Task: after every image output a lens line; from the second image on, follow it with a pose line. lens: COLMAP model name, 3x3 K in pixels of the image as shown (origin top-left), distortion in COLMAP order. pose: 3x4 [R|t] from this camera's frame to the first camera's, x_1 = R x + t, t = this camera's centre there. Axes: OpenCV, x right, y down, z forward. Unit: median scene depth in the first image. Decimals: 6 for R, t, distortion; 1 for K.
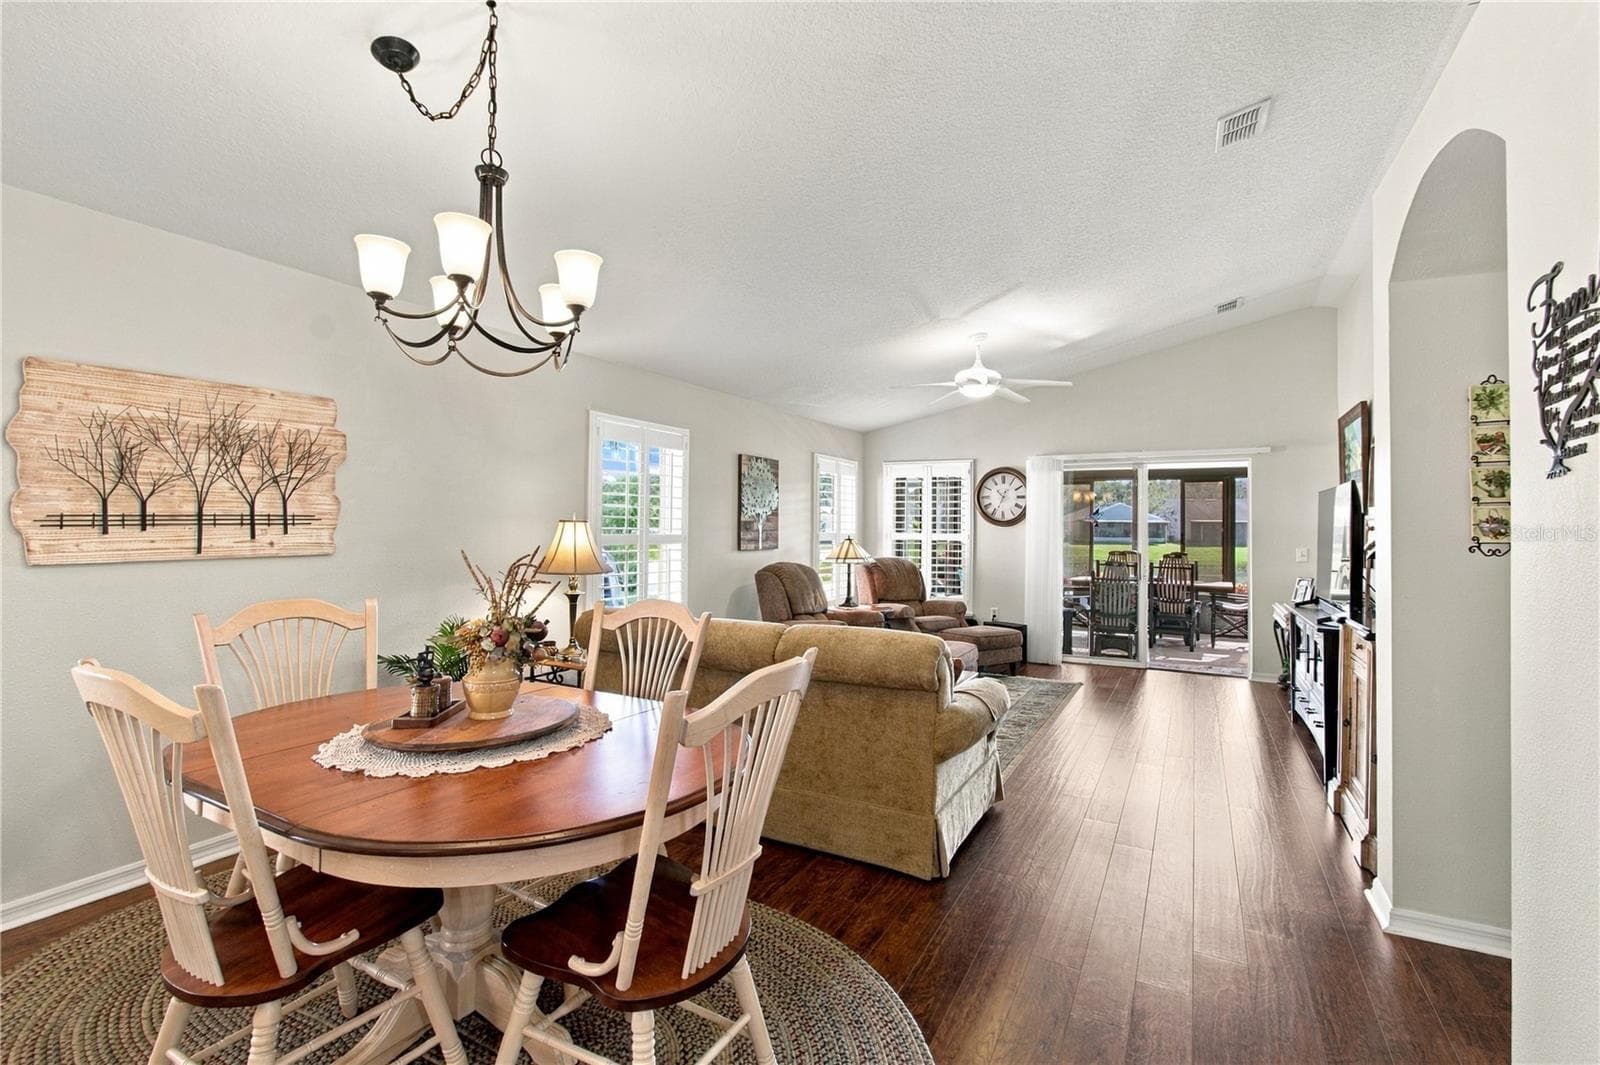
lens RADIAL K [[733.5, 0, 804.3], [0, 733.5, 513.5], [0, 0, 1]] dist [0.024503, 0.000109]
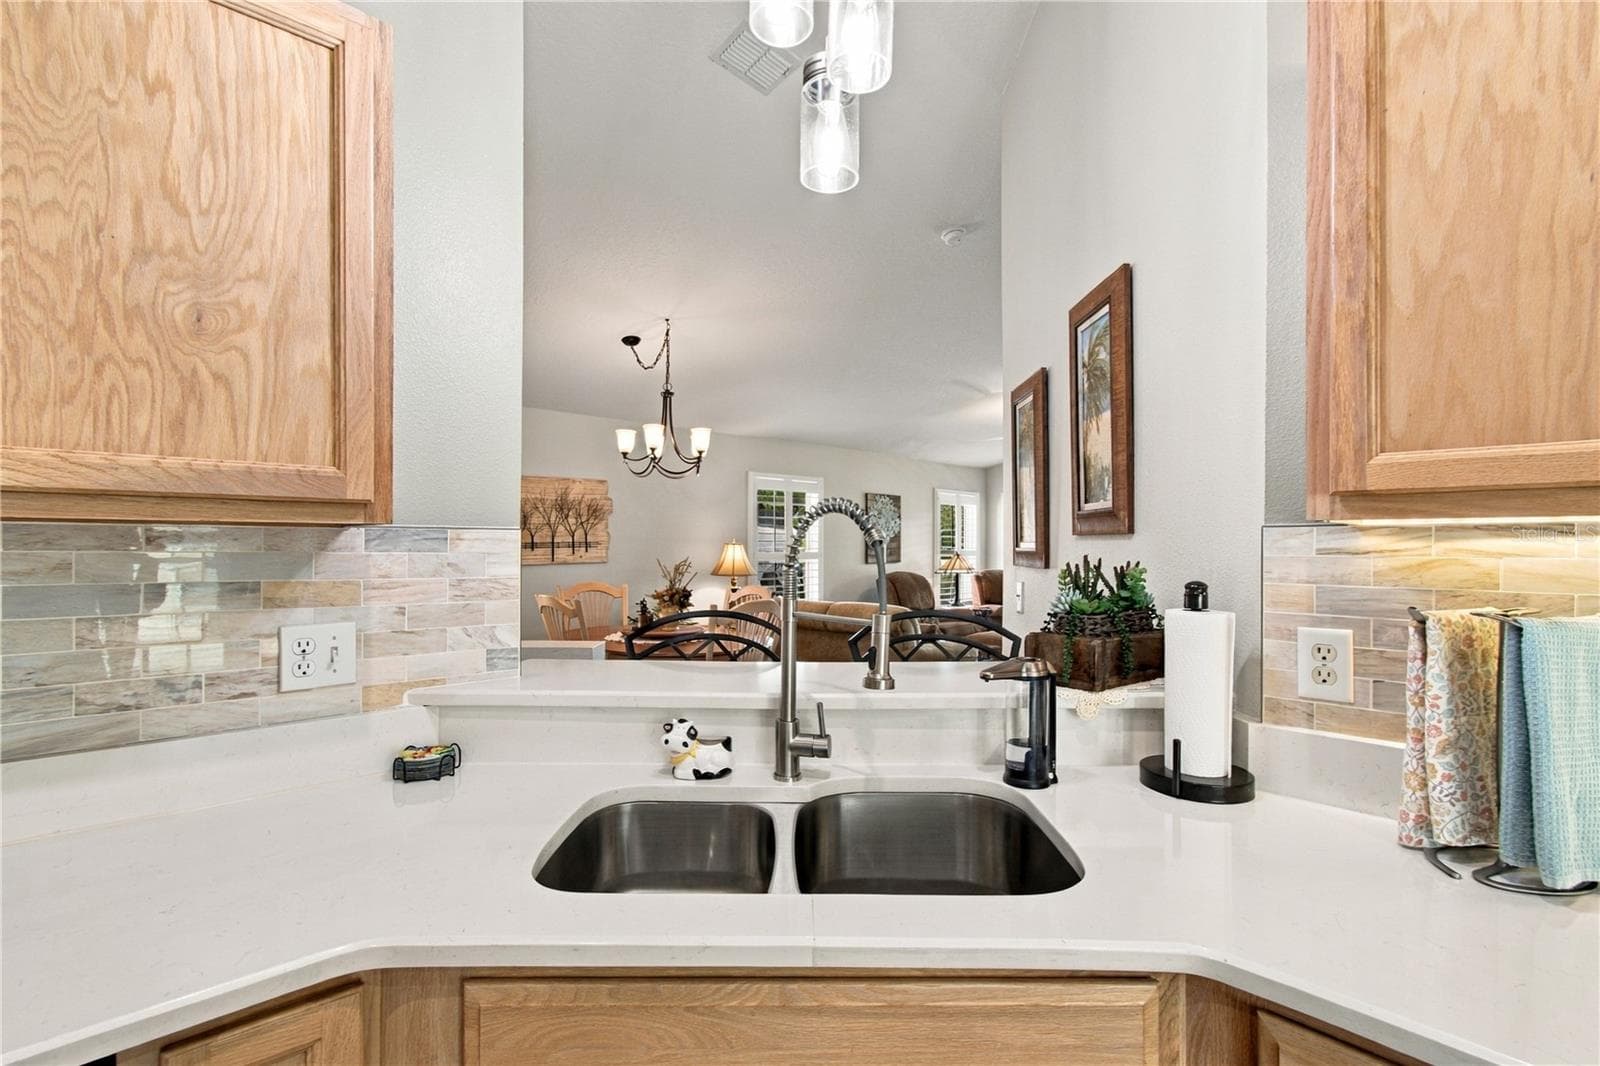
lens RADIAL K [[696.4, 0, 800.0], [0, 696.4, 533.0], [0, 0, 1]] dist [0.018015, 0.000277]
pose [[0.957325, -0.010089, -0.288837, 0.393966], [0.010709, 0.999942, 0.000566, -0.017454], [0.288815, -0.003635, 0.957378, -0.634836]]
